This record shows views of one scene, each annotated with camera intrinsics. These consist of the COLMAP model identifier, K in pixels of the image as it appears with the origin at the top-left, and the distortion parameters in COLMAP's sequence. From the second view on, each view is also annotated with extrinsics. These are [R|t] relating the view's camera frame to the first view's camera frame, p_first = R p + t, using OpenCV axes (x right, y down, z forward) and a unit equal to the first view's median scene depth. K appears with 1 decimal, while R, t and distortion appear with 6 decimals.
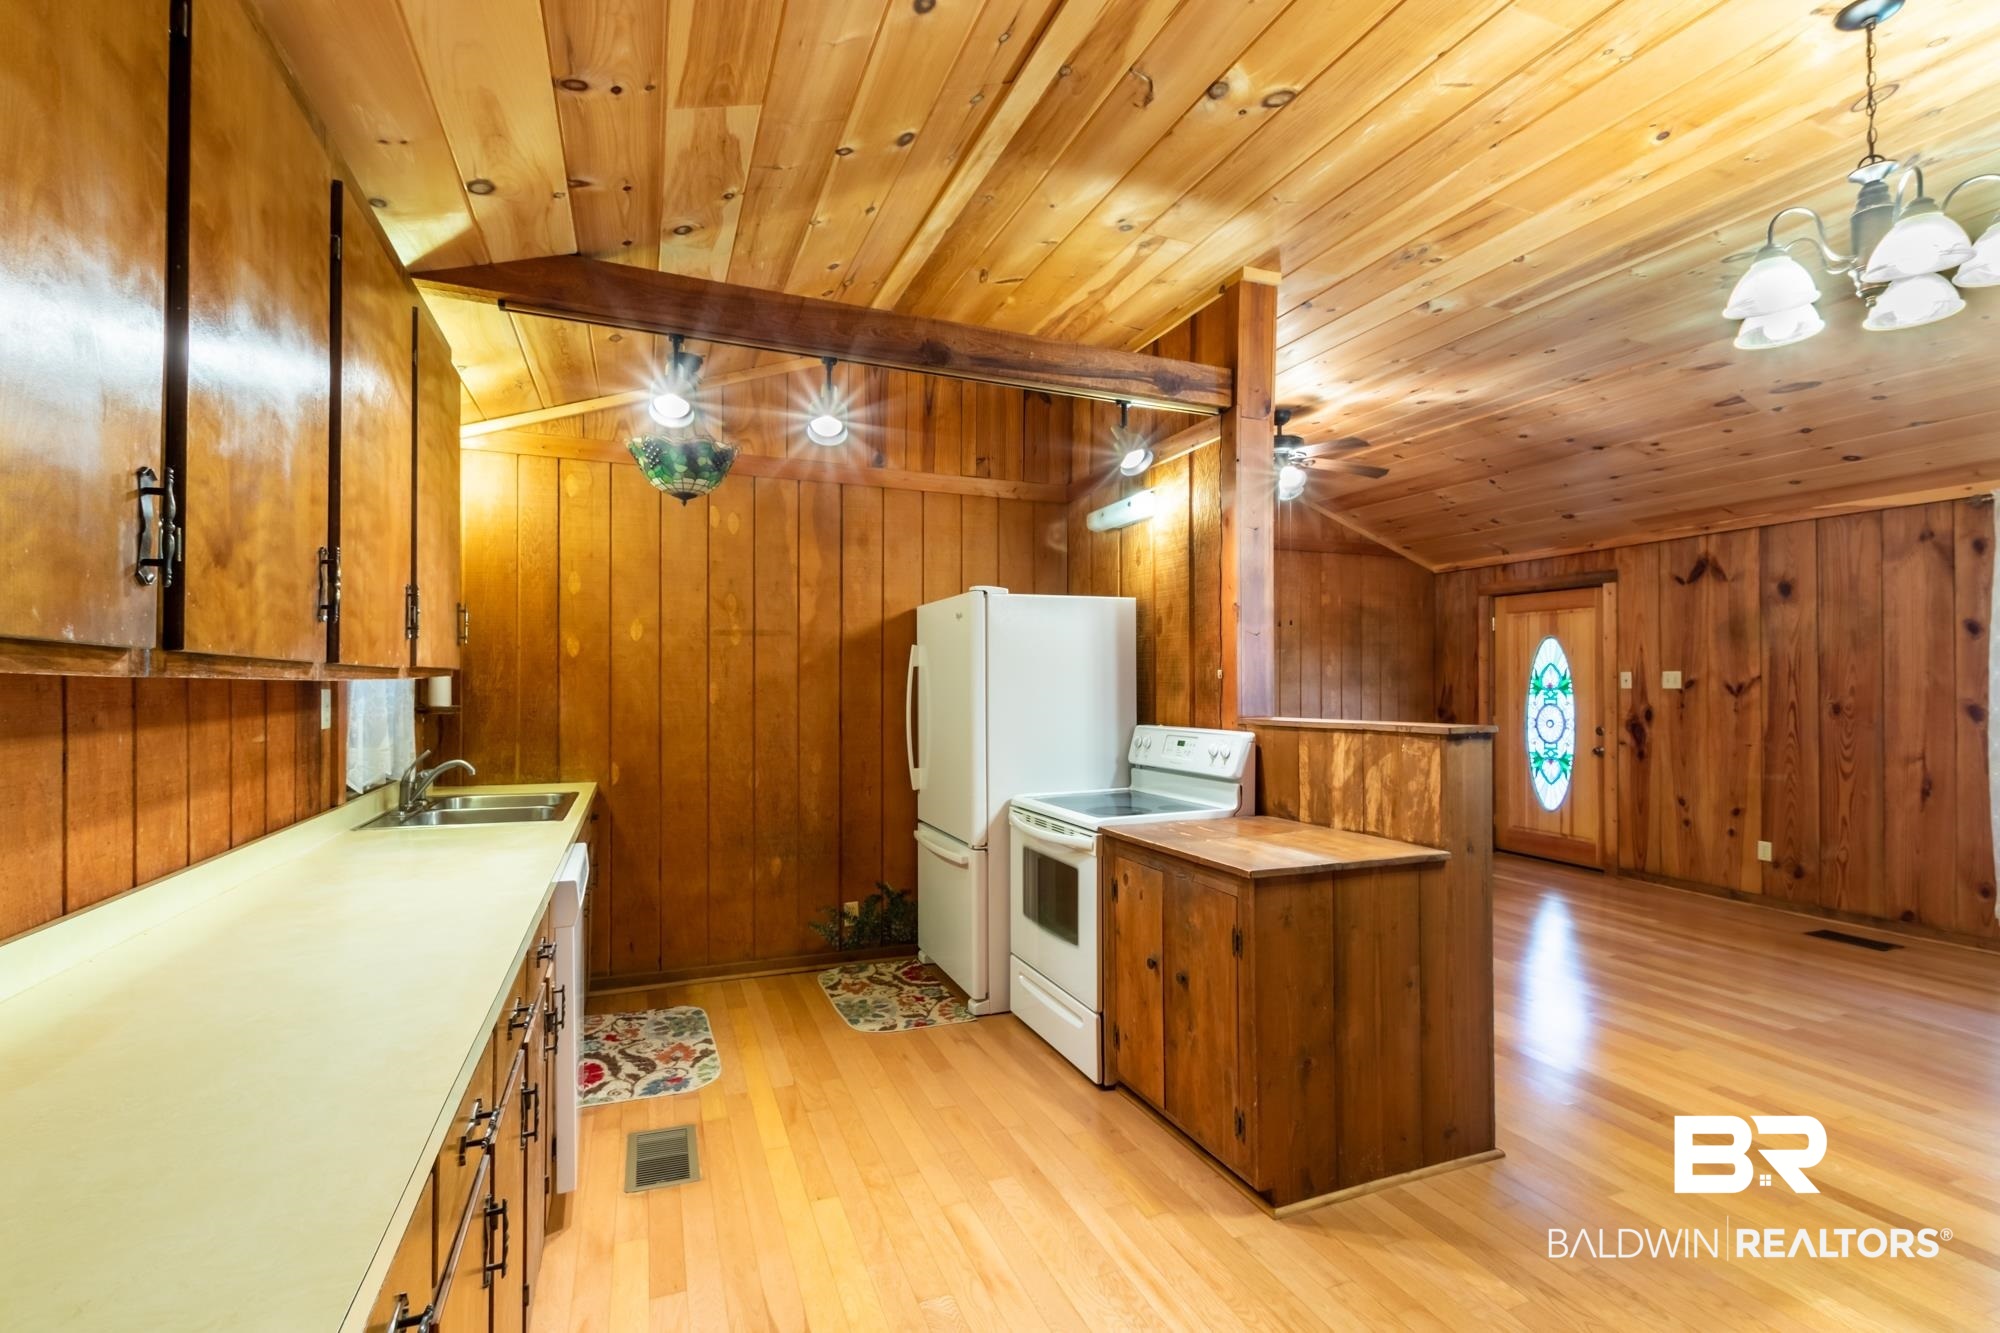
lens RADIAL K [[925.2, 0, 1005.8], [0, 925.2, 668.8], [0, 0, 1]] dist [0.001496, -0.000618]
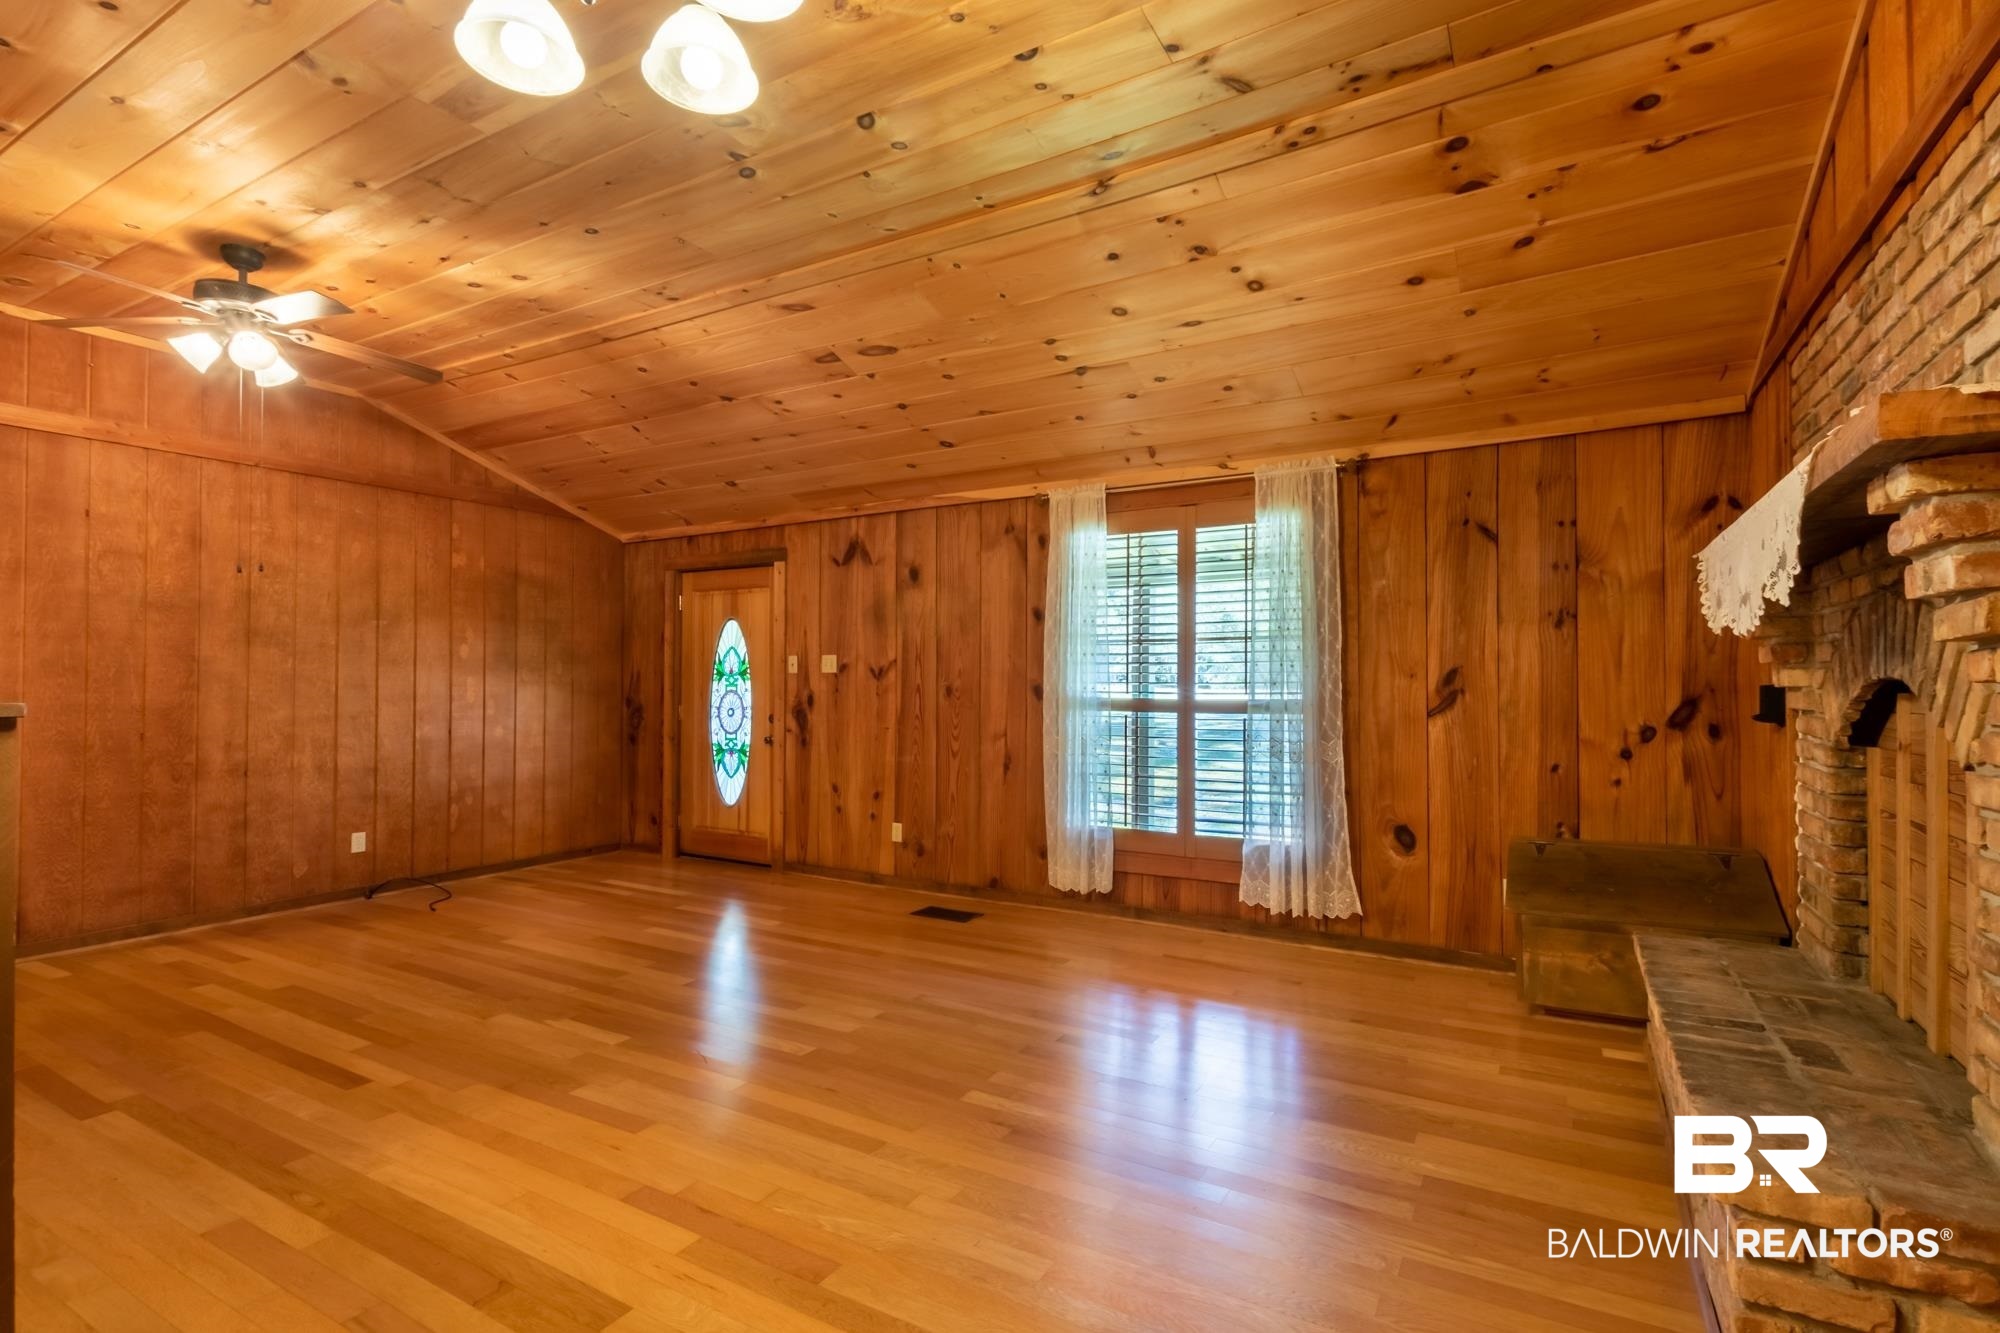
lens RADIAL K [[925.2, 0, 978.1], [0, 925.2, 676.4], [0, 0, 1]] dist [0.001496, -0.000618]
pose [[0.807547, 0.001285, 0.589802, 0.281284], [-0.006877, 0.999950, 0.007237, 0.017608], [-0.589763, -0.009901, 0.807515, 0.126558]]
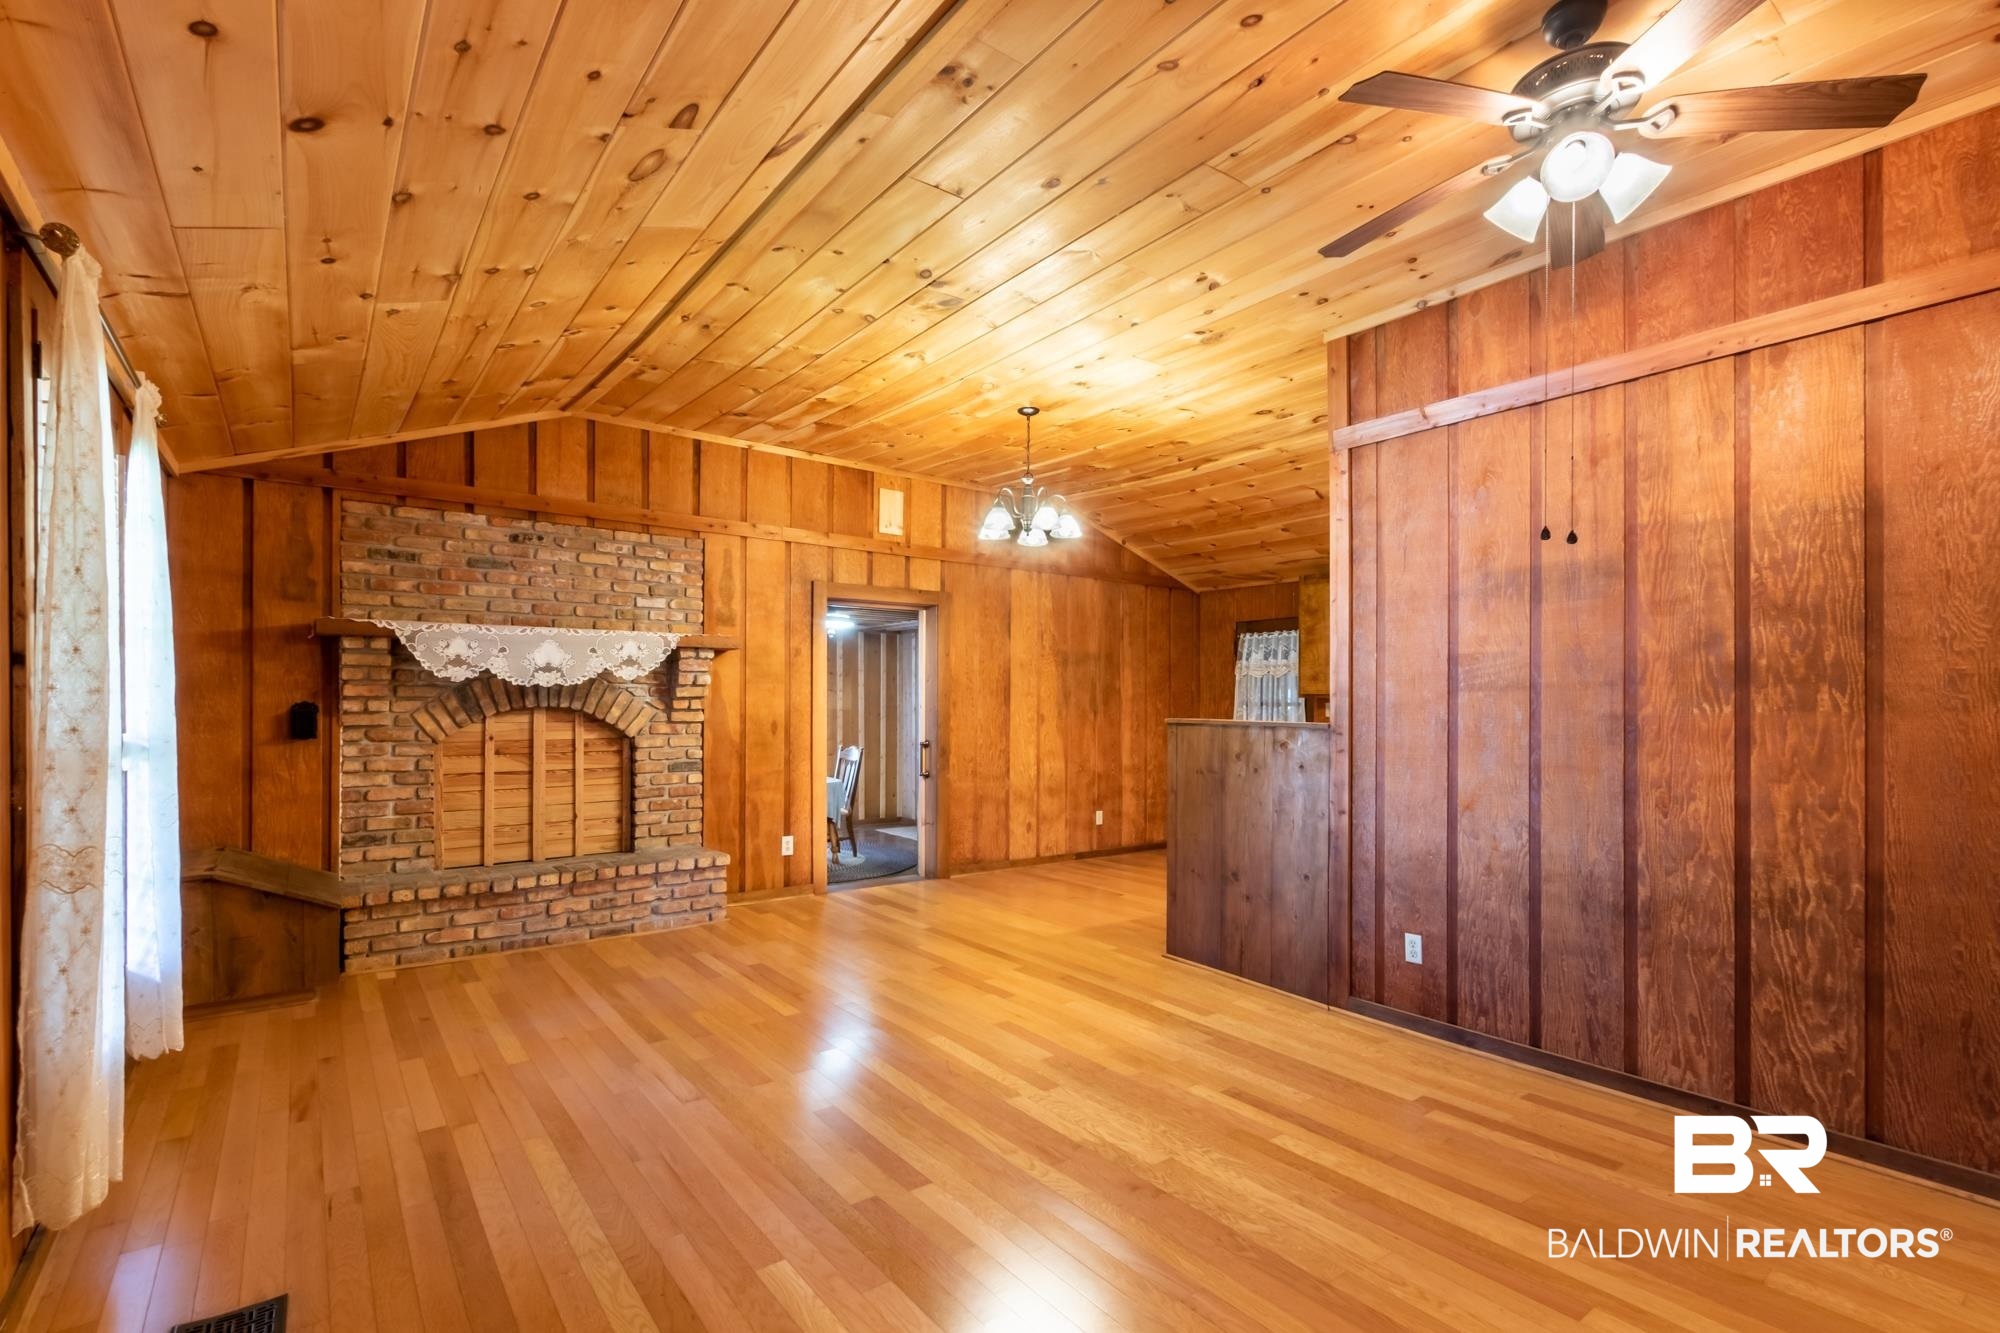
lens RADIAL K [[925.2, 0, 1004.0], [0, 925.2, 704.1], [0, 0, 1]] dist [0.001496, -0.000618]
pose [[-0.972203, -0.008297, -0.233993, 0.539343], [-0.005041, 0.999882, -0.014509, 0.027312], [0.234086, -0.012926, -0.972130, 1.138559]]
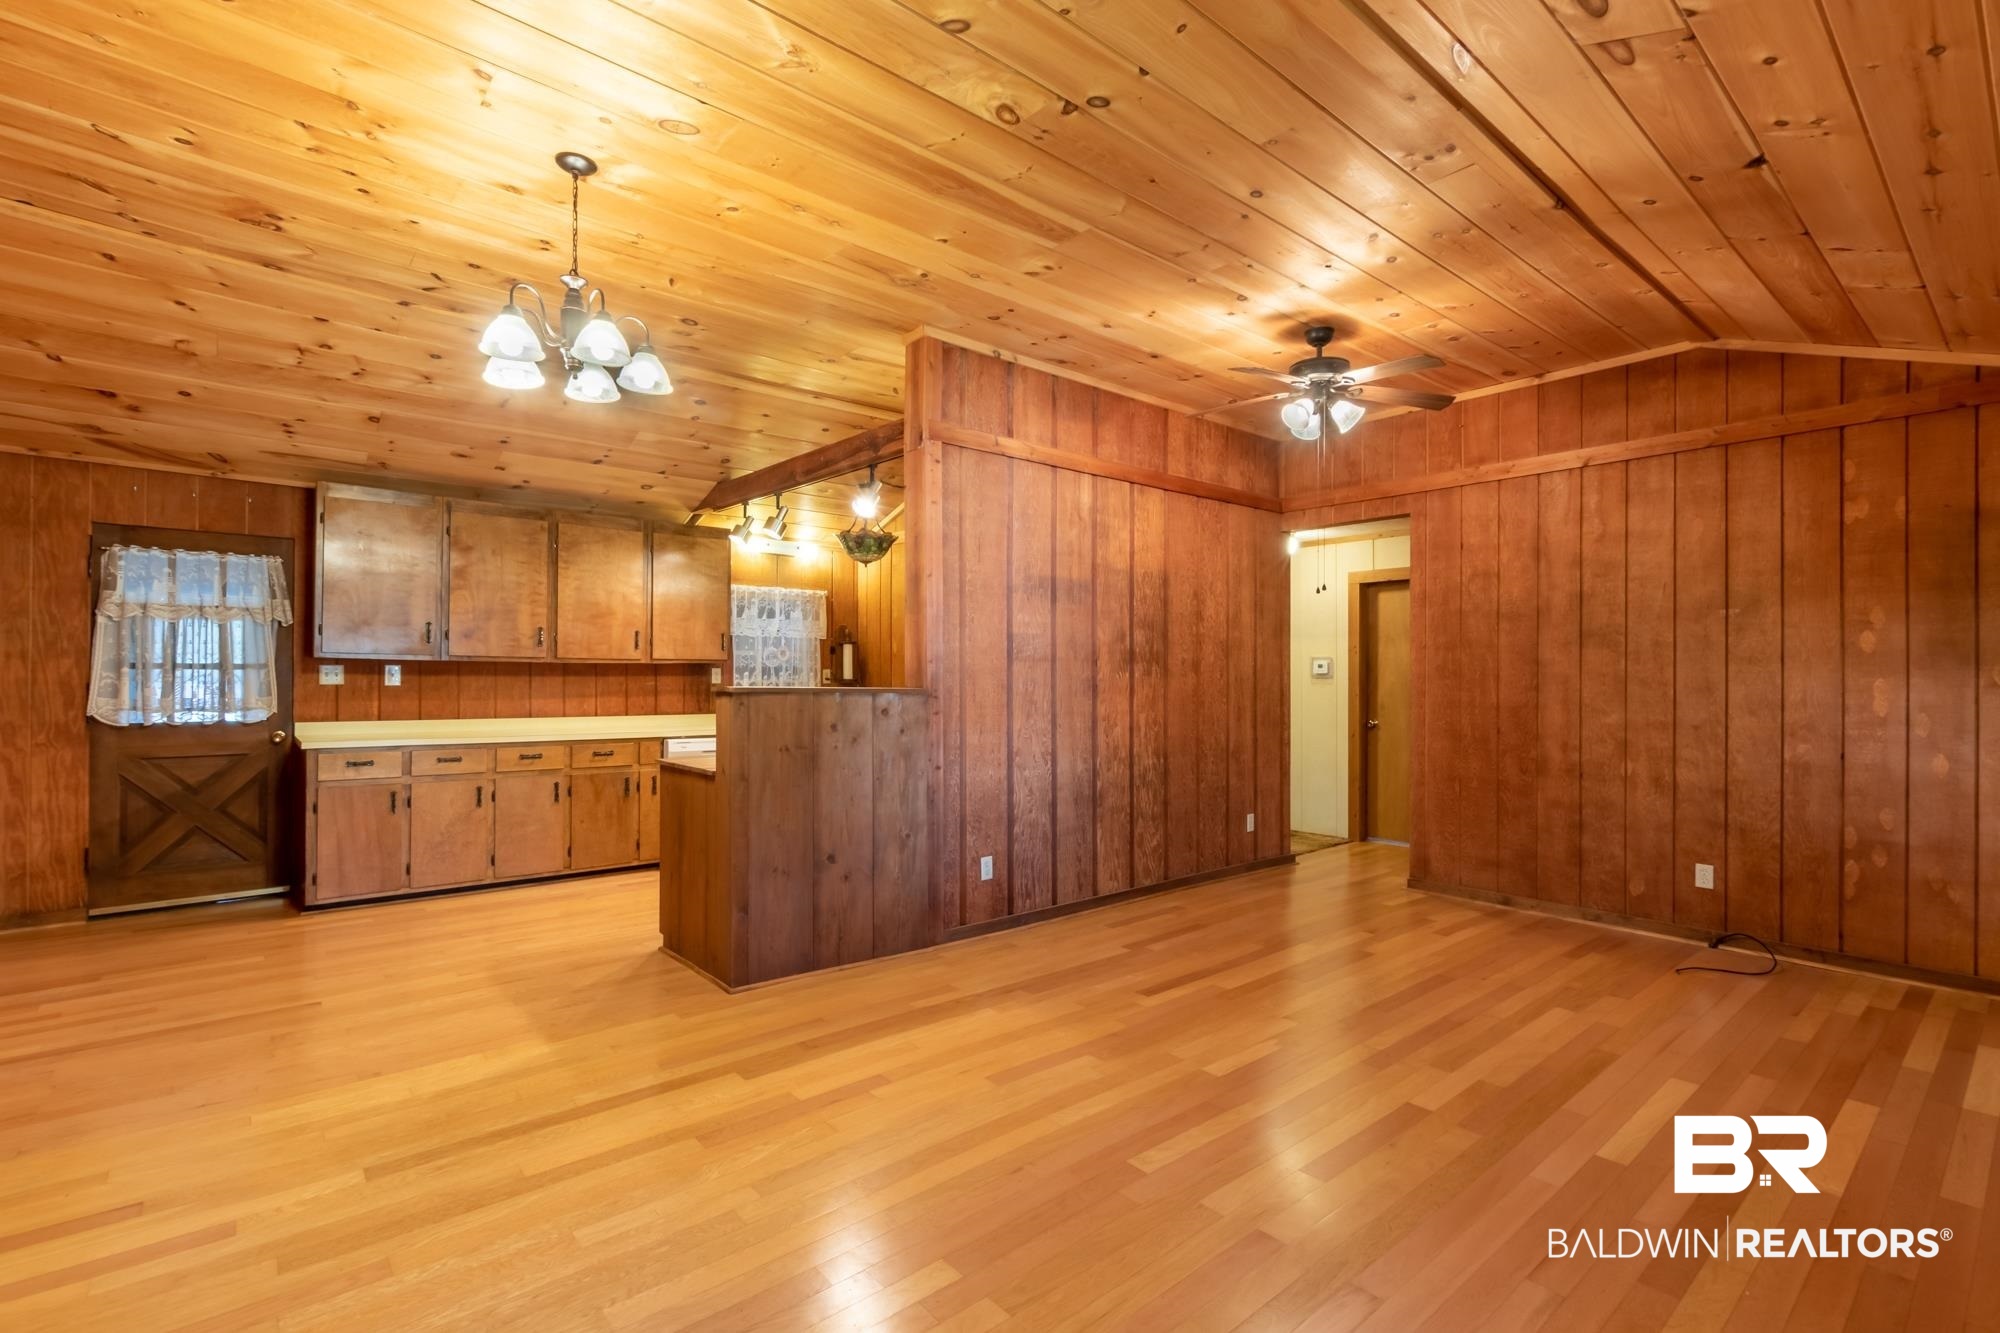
lens RADIAL K [[925.2, 0, 982.0], [0, 925.2, 672.9], [0, 0, 1]] dist [0.001496, -0.000618]
pose [[0.291404, -0.007024, -0.956574, 0.845377], [0.008305, 0.999954, -0.004813, 0.022442], [0.956564, -0.006542, 0.291449, 0.408778]]
